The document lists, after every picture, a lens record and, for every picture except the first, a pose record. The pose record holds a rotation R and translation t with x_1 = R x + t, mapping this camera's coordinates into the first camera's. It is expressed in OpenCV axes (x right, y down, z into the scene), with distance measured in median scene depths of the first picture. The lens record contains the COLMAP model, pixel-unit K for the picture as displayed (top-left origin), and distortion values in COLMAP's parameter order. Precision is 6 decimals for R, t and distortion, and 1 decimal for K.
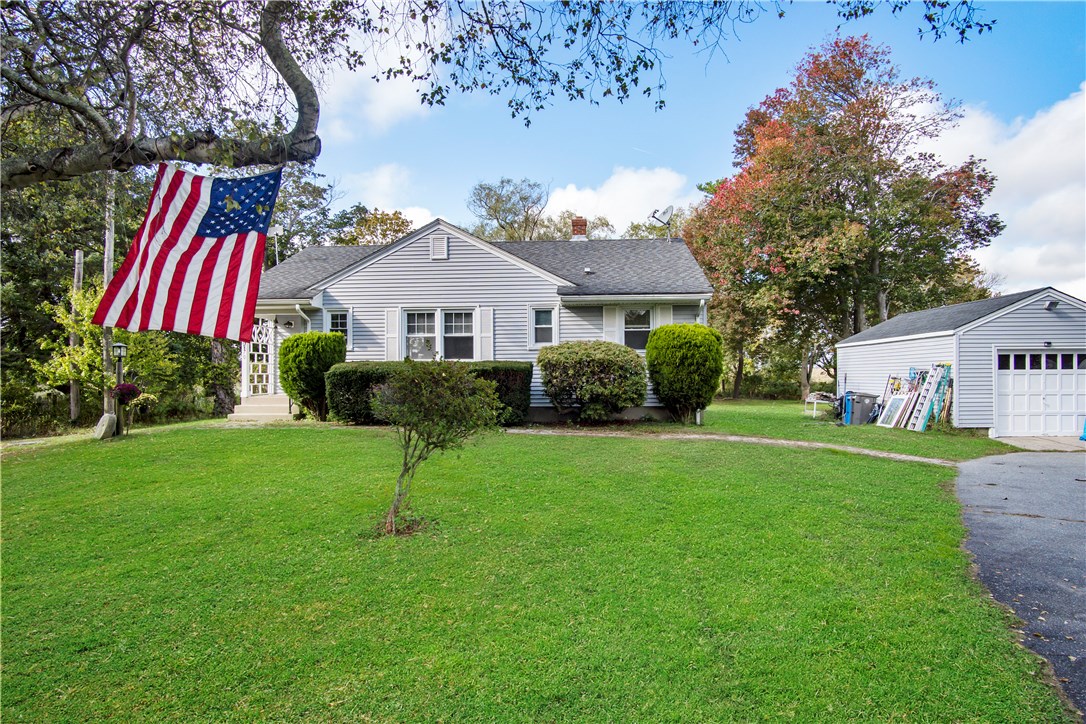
lens RADIAL K [[586.0, 0, 543.0], [0, 586.0, 362.0], [0, 0, 1]] dist [-0.023974, -0.000334]
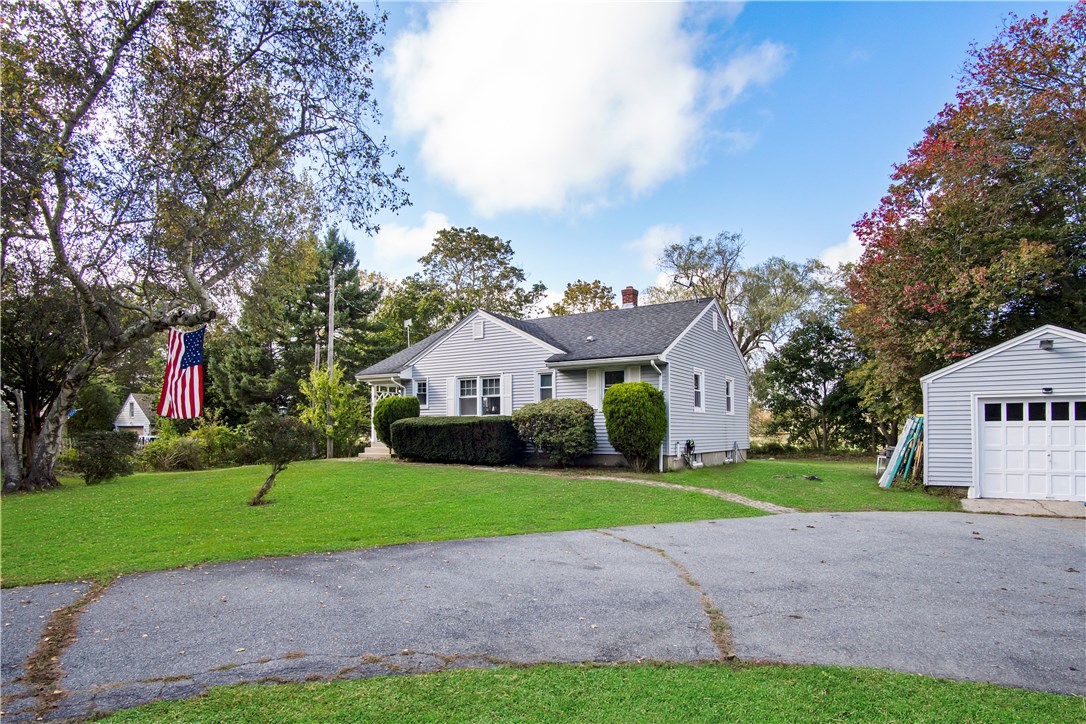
lens RADIAL K [[598.6, 0, 541.3], [0, 598.6, 389.6], [0, 0, 1]] dist [-0.017179, -0.000096]
pose [[0.878308, -0.028696, -0.477234, 0.588387], [0.007106, 0.998870, -0.046984, 0.002599], [0.478043, 0.037875, 0.877520, -0.108358]]
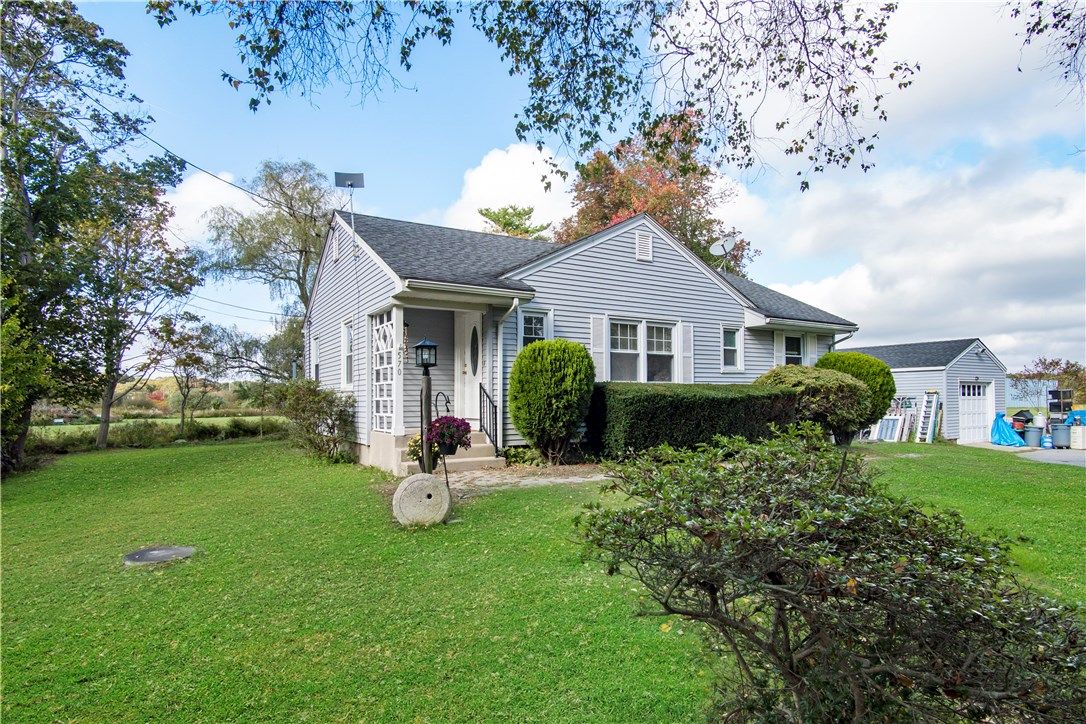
lens RADIAL K [[598.6, 0, 541.3], [0, 598.6, 389.6], [0, 0, 1]] dist [-0.017179, -0.000096]
pose [[0.811120, 0.009518, 0.584802, -0.797049], [-0.009181, 0.999952, -0.003540, 0.011627], [-0.584808, -0.002497, 0.811168, 0.399256]]
